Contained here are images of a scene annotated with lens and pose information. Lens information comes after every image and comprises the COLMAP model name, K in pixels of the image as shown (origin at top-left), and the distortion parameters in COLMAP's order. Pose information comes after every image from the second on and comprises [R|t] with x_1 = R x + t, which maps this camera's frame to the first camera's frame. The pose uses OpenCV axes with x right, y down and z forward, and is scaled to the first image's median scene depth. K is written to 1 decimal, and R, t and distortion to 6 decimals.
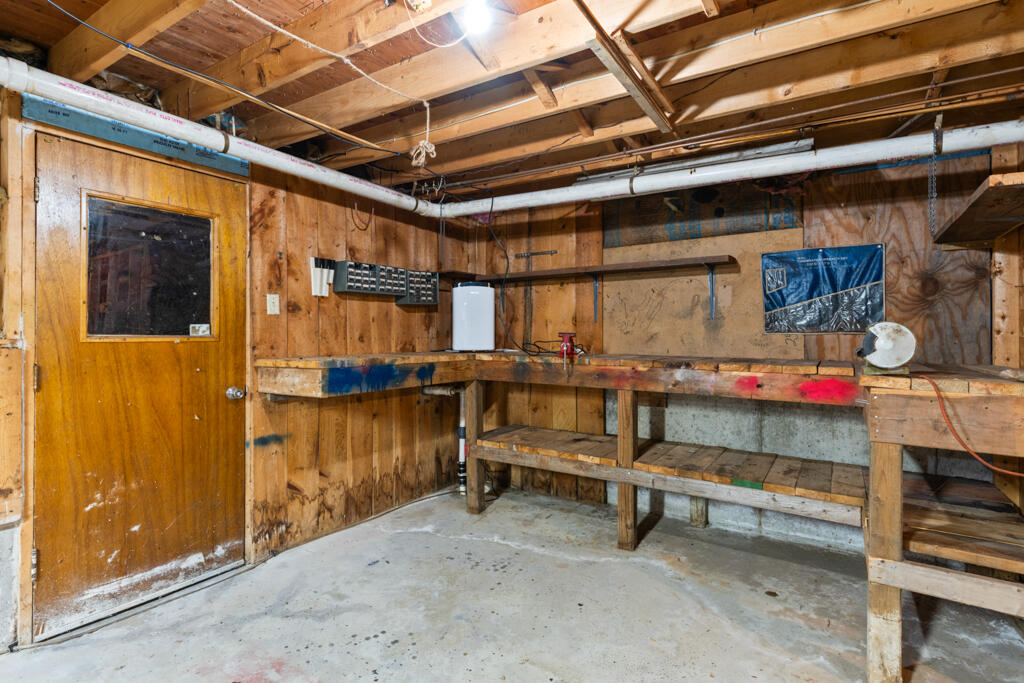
lens RADIAL K [[496.5, 0, 518.5], [0, 496.5, 333.9], [0, 0, 1]] dist [0.002585, -0.000057]
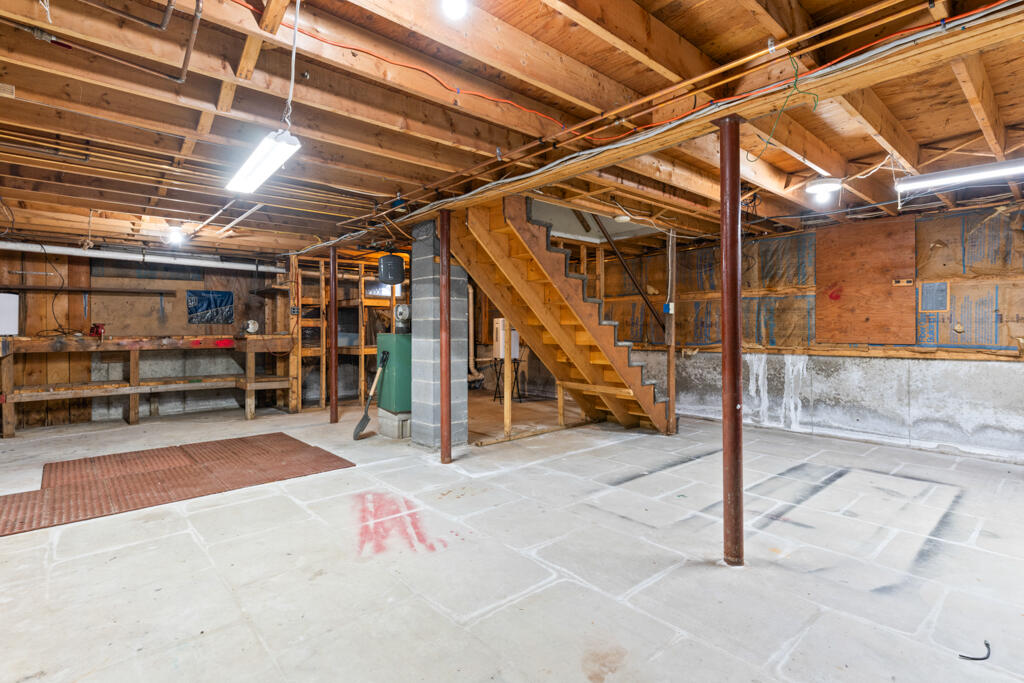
lens RADIAL K [[496.5, 0, 515.0], [0, 496.5, 333.4], [0, 0, 1]] dist [0.002585, -0.000057]
pose [[0.267805, -0.015051, 0.963356, -1.352815], [0.008093, 0.999878, 0.013372, 0.022927], [-0.963439, 0.004215, 0.267894, -1.114001]]
